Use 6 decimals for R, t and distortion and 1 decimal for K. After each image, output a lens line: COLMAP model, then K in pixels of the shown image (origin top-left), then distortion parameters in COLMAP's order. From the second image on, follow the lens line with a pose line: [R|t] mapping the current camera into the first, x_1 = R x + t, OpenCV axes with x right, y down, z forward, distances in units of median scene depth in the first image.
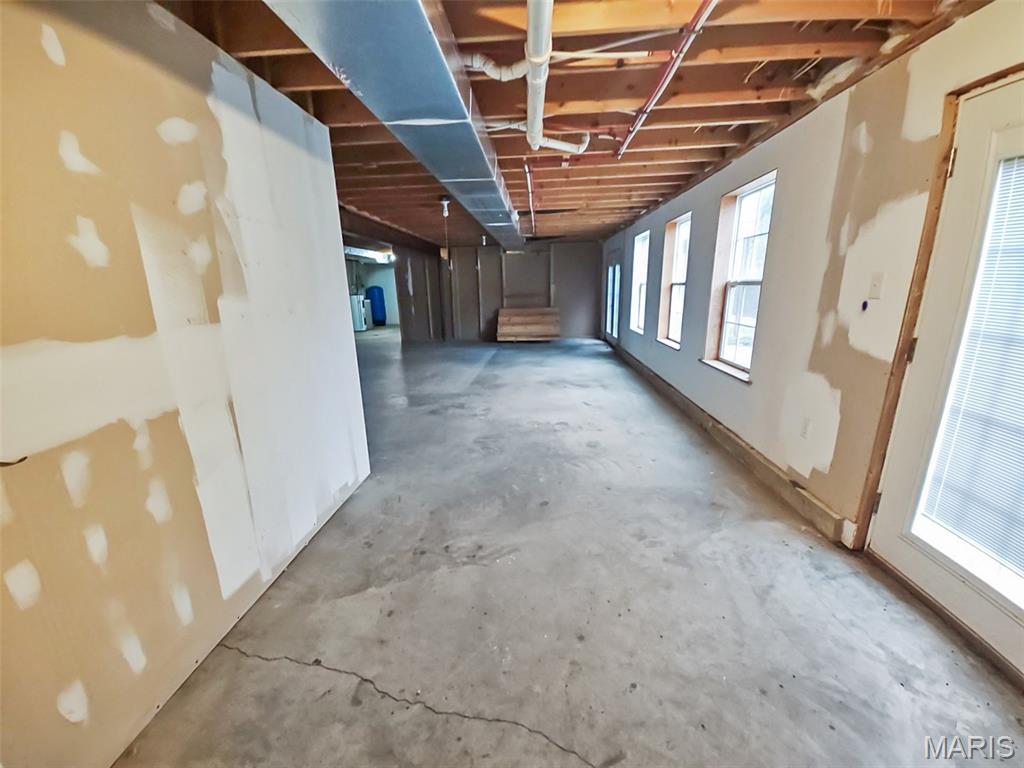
lens RADIAL K [[415.7, 0, 510.9], [0, 415.7, 389.8], [0, 0, 1]] dist [0.001129, 0.000068]
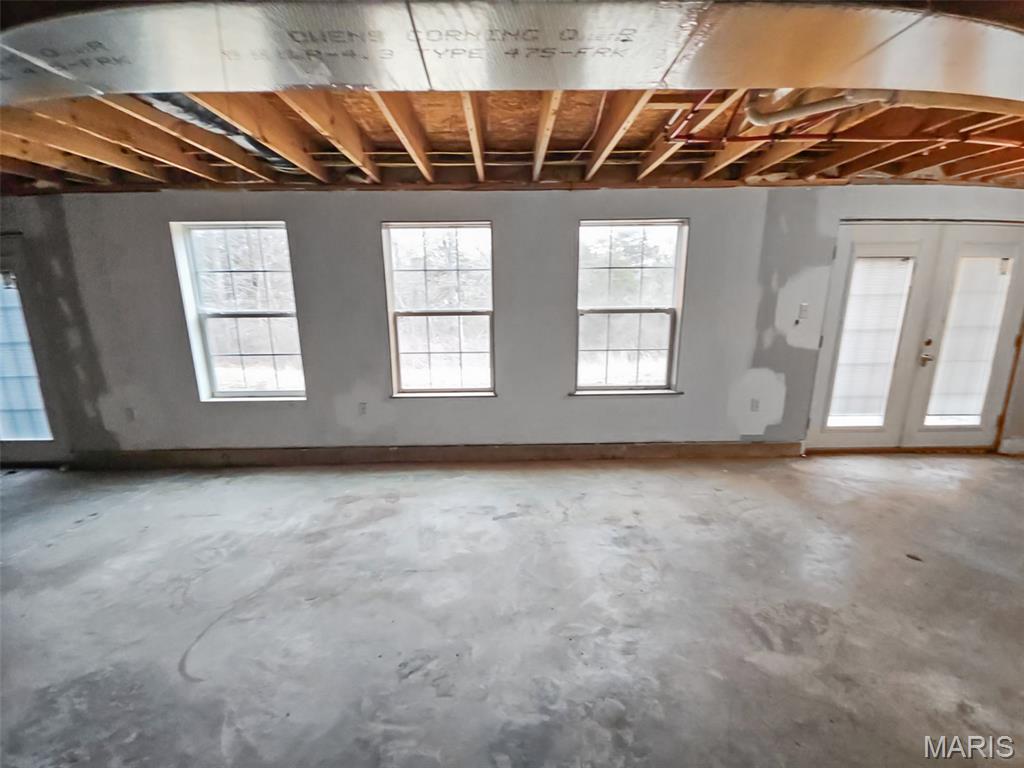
lens RADIAL K [[415.7, 0, 510.9], [0, 415.7, 389.8], [0, 0, 1]] dist [0.001129, 0.000068]
pose [[-0.064976, -0.195148, 0.978619, -0.537996], [0.257012, 0.944334, 0.205375, -0.380943], [-0.964221, 0.264861, -0.011203, 1.424327]]
